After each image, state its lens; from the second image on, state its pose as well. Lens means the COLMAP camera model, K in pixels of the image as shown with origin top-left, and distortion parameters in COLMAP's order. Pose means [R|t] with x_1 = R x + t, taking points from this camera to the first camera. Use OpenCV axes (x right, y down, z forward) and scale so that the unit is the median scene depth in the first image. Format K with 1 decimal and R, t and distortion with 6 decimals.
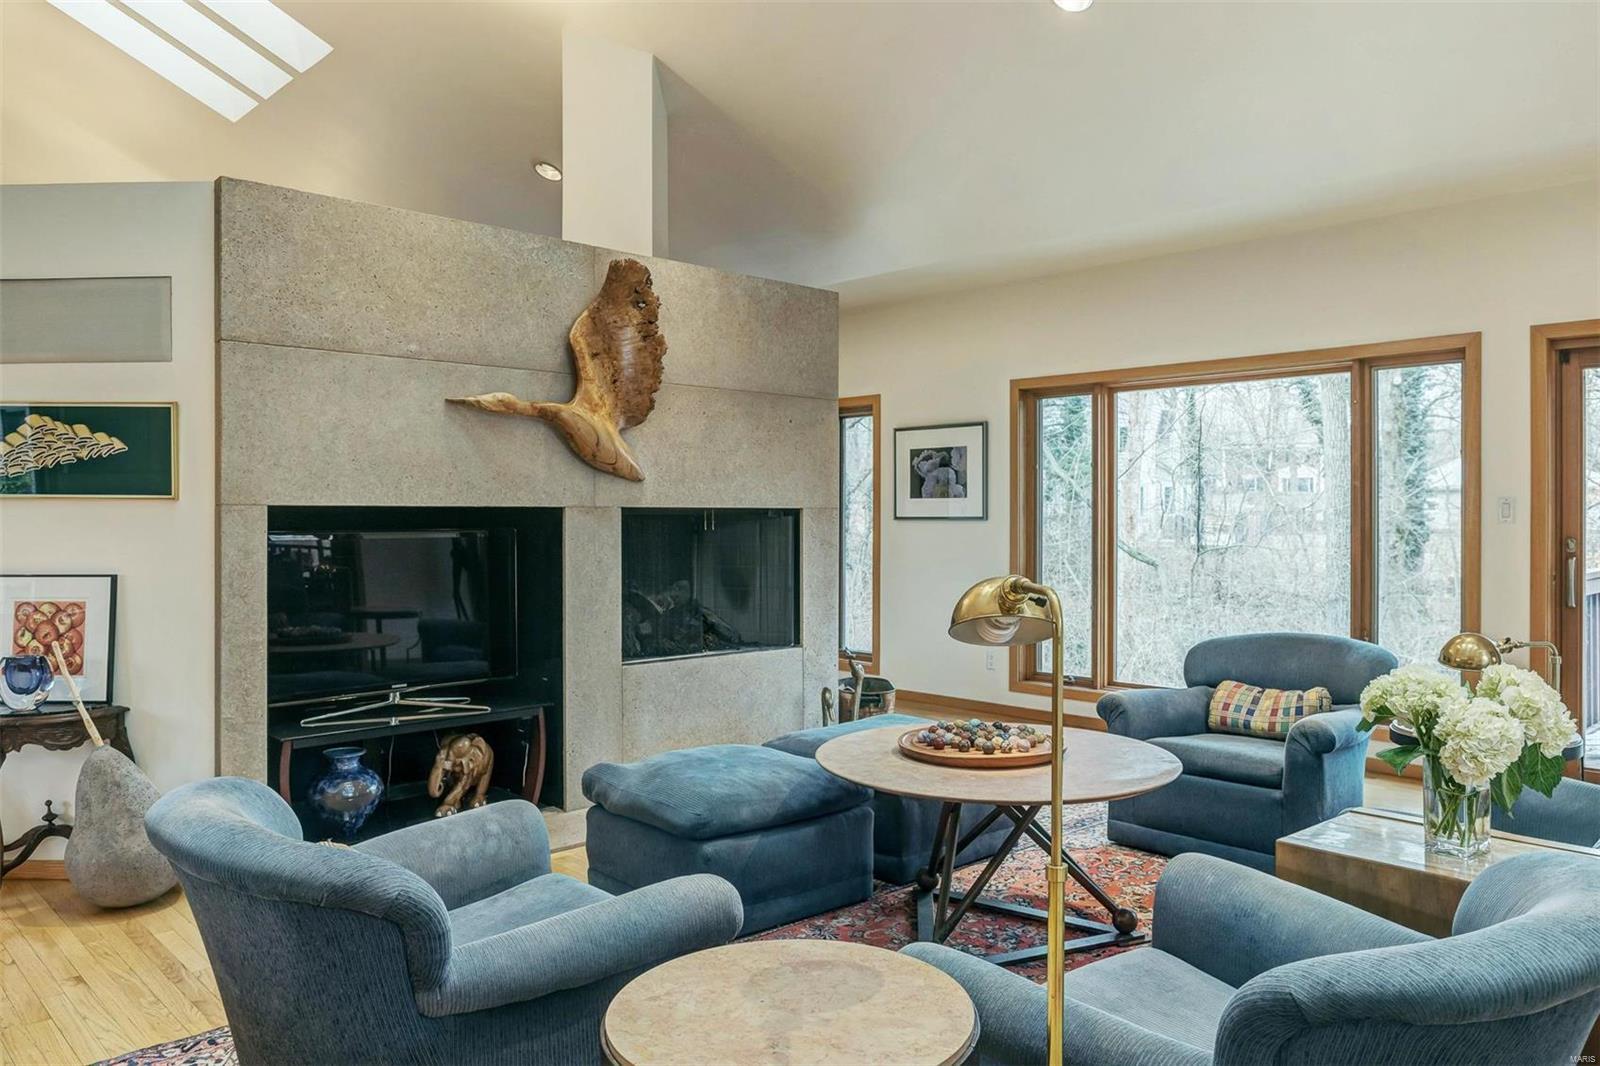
lens RADIAL K [[1149.9, 0, 803.4], [0, 1149.9, 521.3], [0, 0, 1]] dist [0.002984, 0.002004]
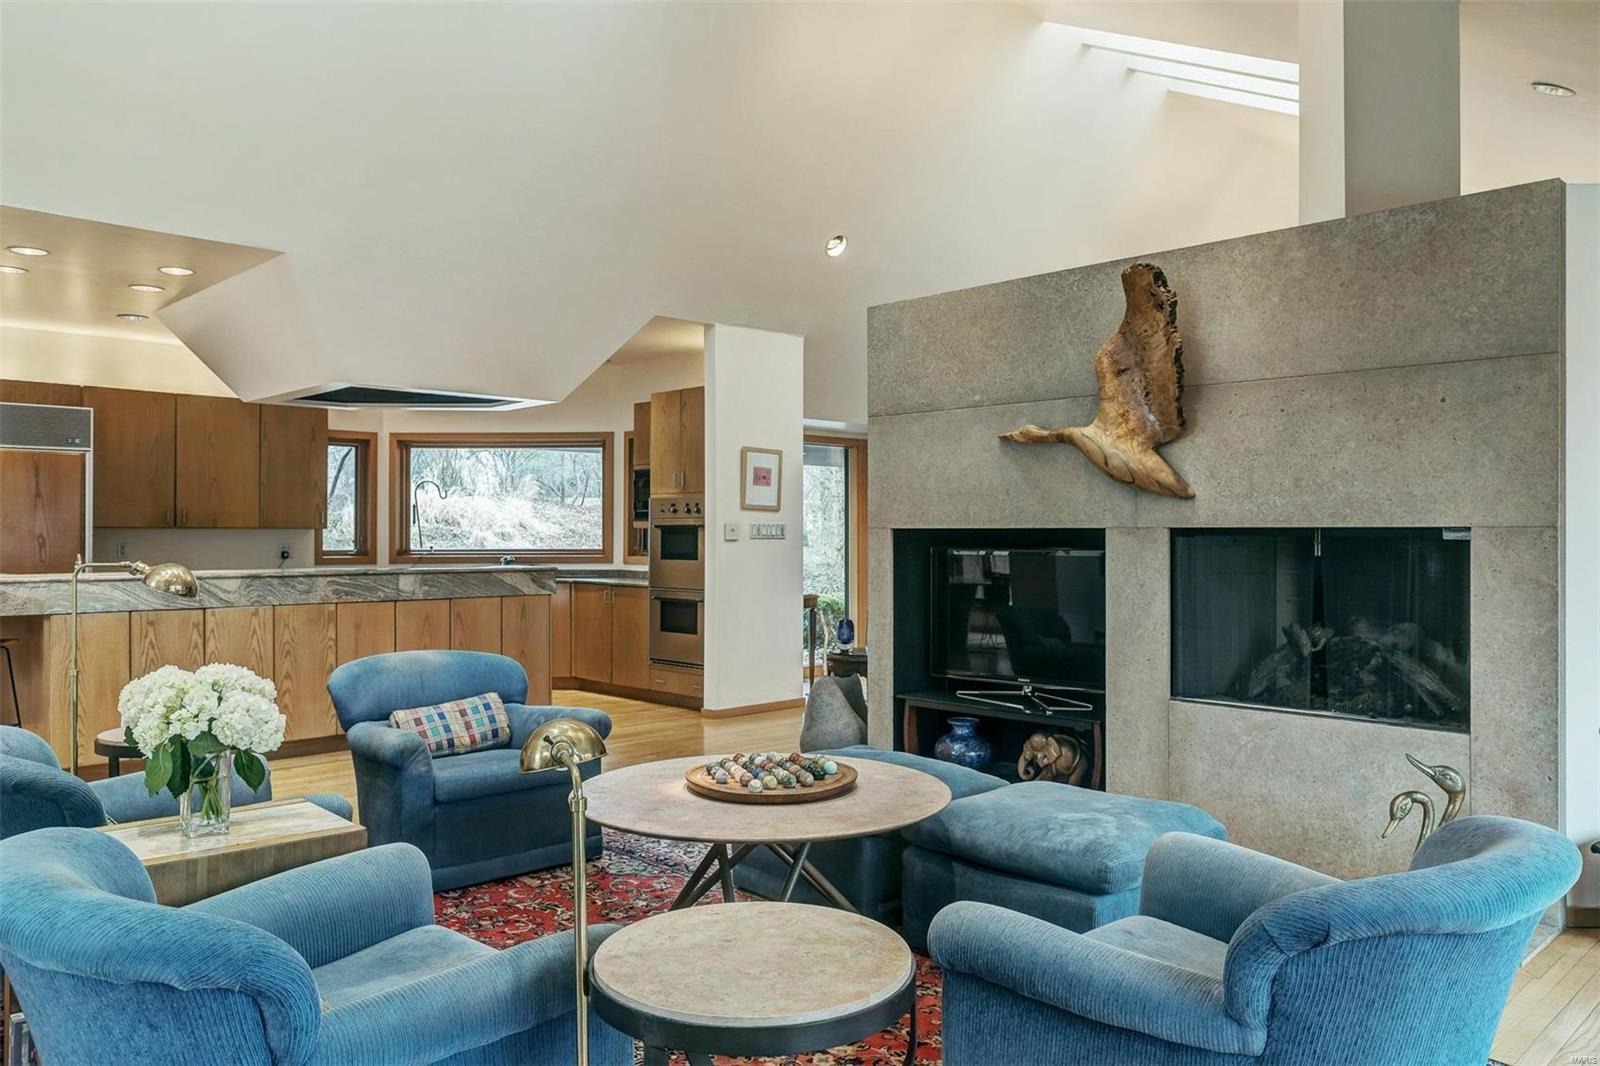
lens RADIAL K [[1160.9, 0, 803.8], [0, 1160.9, 537.5], [0, 0, 1]] dist [-0.004206, 0.000010]
pose [[0.010403, 0.002948, -0.999942, 0.797013], [-0.007956, 0.999964, 0.002865, -0.004848], [0.999914, 0.007925, 0.010426, 0.723074]]
